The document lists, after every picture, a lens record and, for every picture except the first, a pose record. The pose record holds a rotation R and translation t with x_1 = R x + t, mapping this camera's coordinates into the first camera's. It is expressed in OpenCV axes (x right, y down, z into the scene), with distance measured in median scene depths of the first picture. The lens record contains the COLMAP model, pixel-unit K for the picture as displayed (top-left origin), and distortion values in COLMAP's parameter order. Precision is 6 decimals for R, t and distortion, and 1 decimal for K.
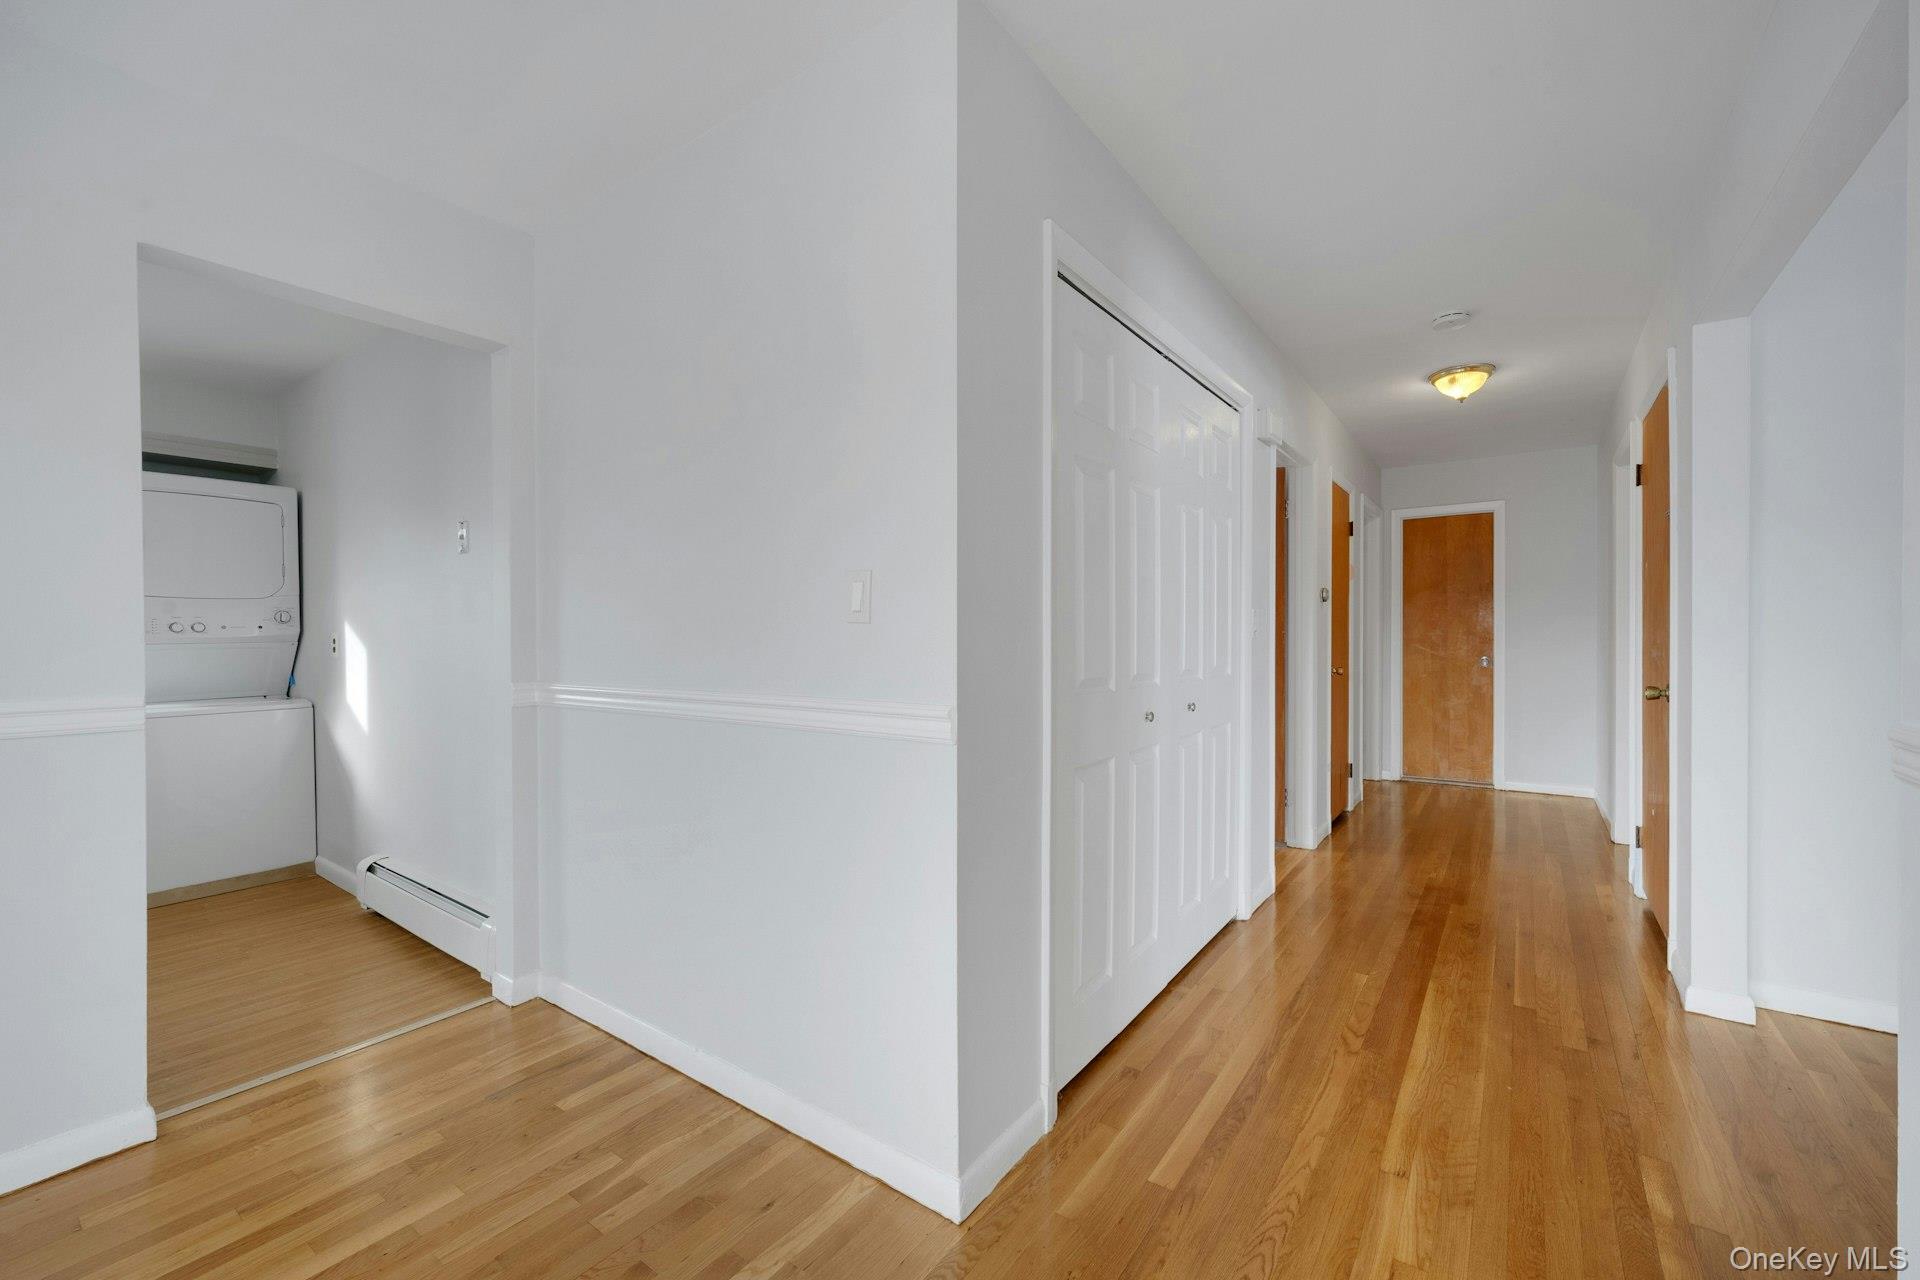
lens RADIAL K [[791.3, 0, 973.5], [0, 791.3, 634.3], [0, 0, 1]] dist [-0.001752, 0.000460]
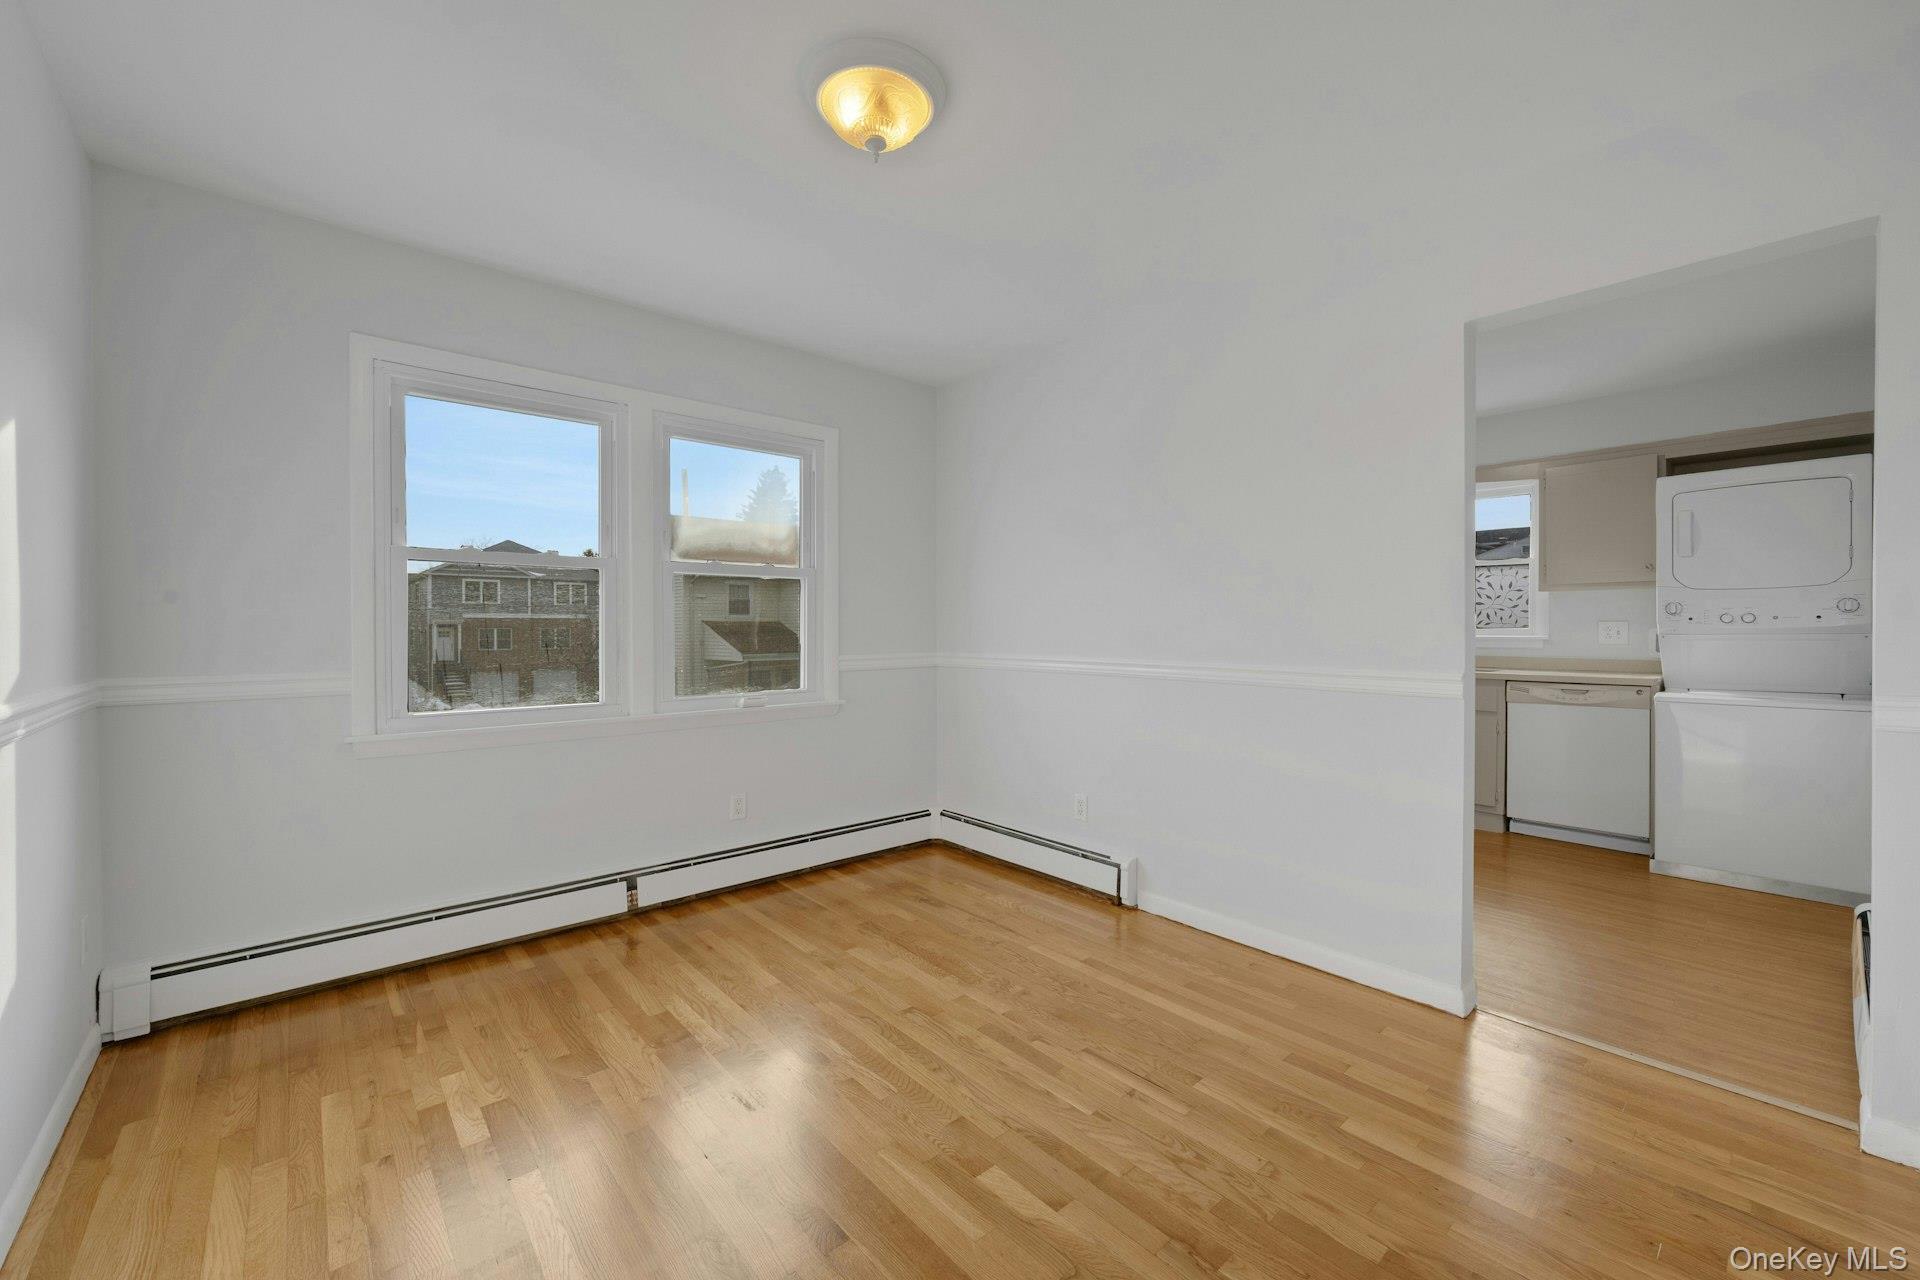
lens RADIAL K [[791.3, 0, 977.9], [0, 791.3, 631.2], [0, 0, 1]] dist [-0.001752, 0.000460]
pose [[-0.246753, 0.005739, -0.969061, 0.278600], [-0.000533, 0.999982, 0.006057, 0.002468], [0.969078, 0.002011, -0.246746, 0.385876]]
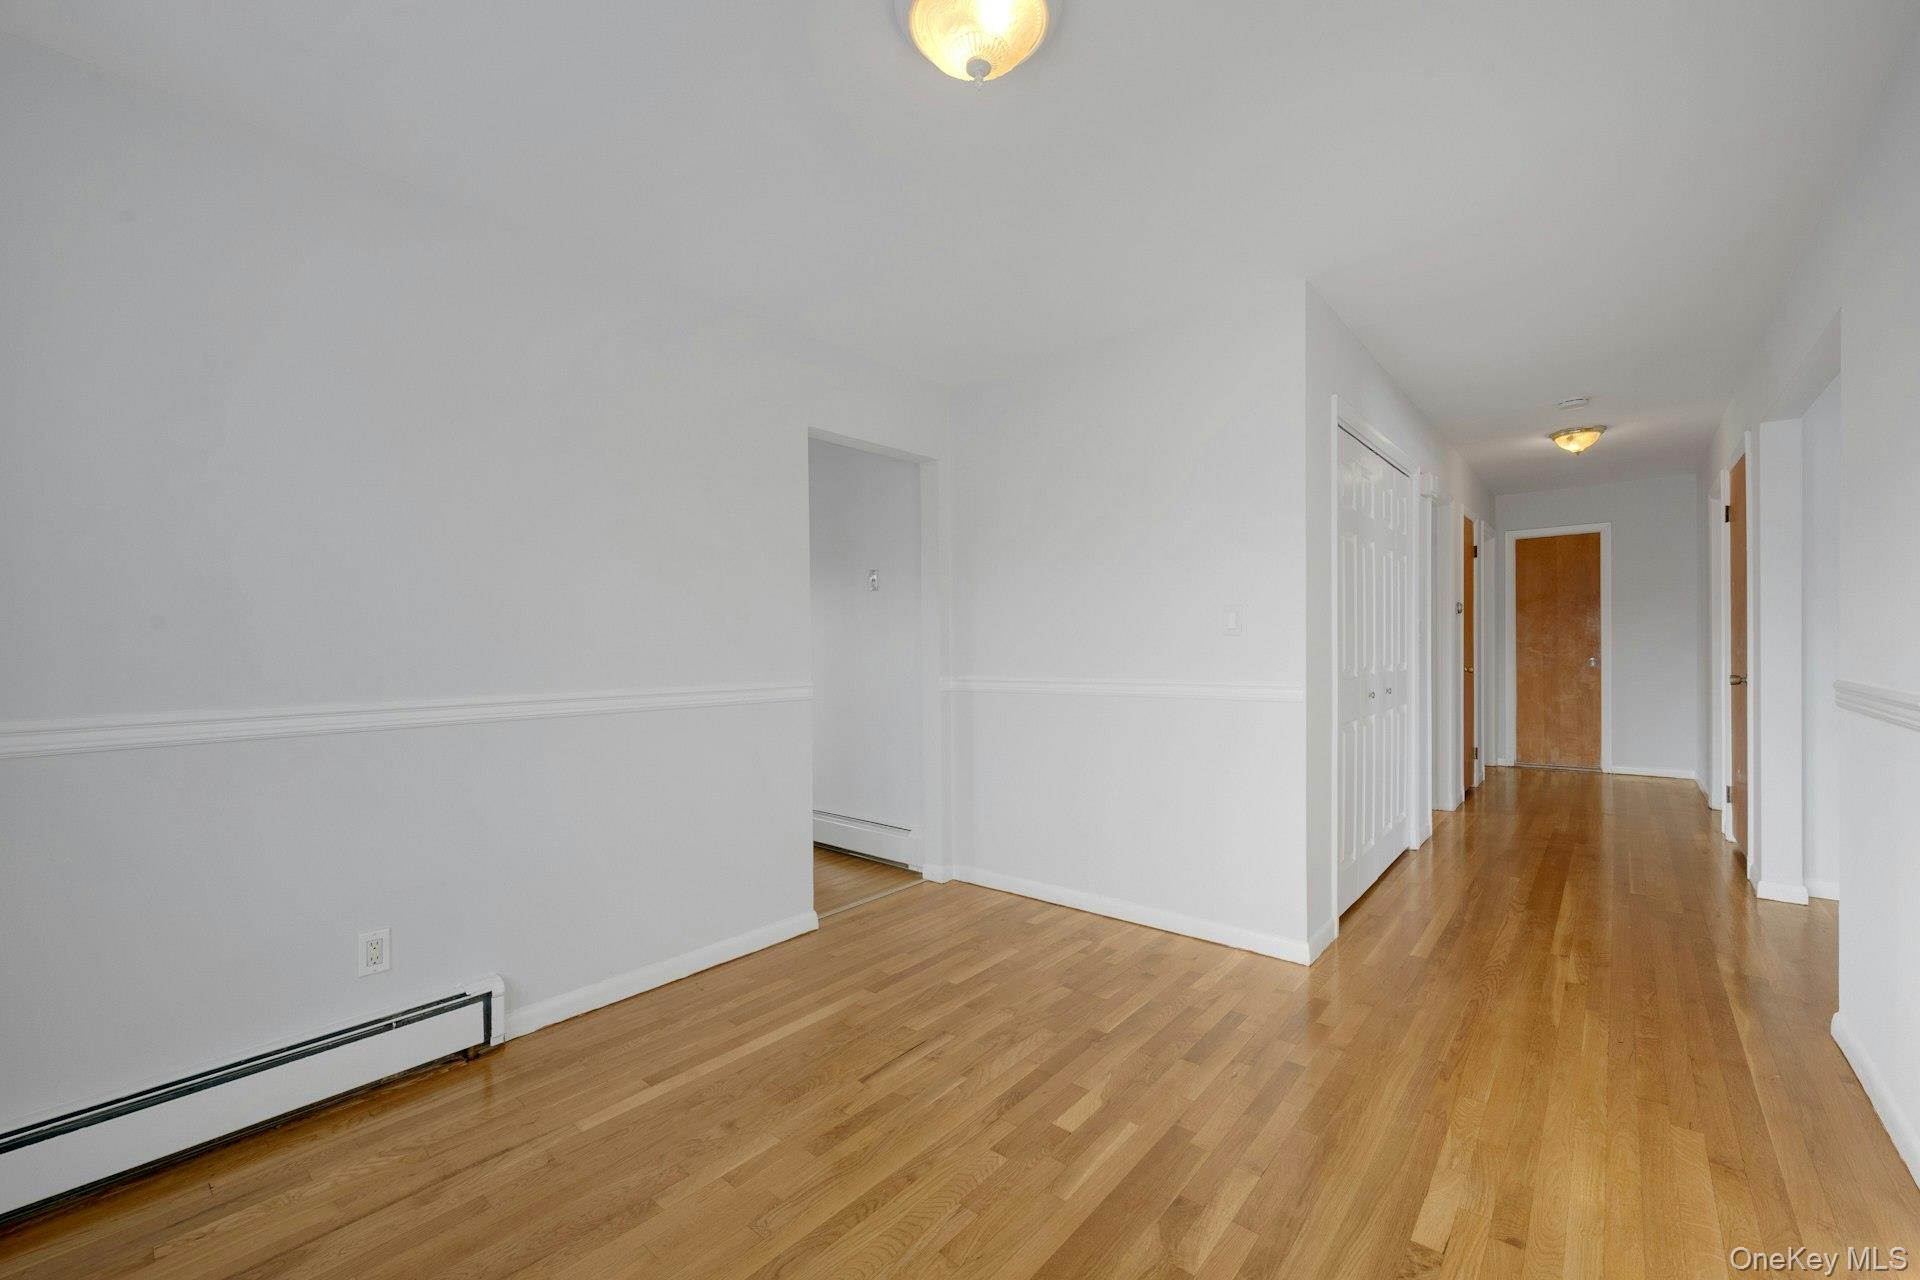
lens RADIAL K [[791.3, 0, 961.5], [0, 791.3, 647.9], [0, 0, 1]] dist [-0.001752, 0.000460]
pose [[0.996128, -0.009001, -0.087456, -0.362745], [0.009424, 0.999946, 0.004419, -0.000021], [0.087411, -0.005226, 0.996159, -0.489689]]
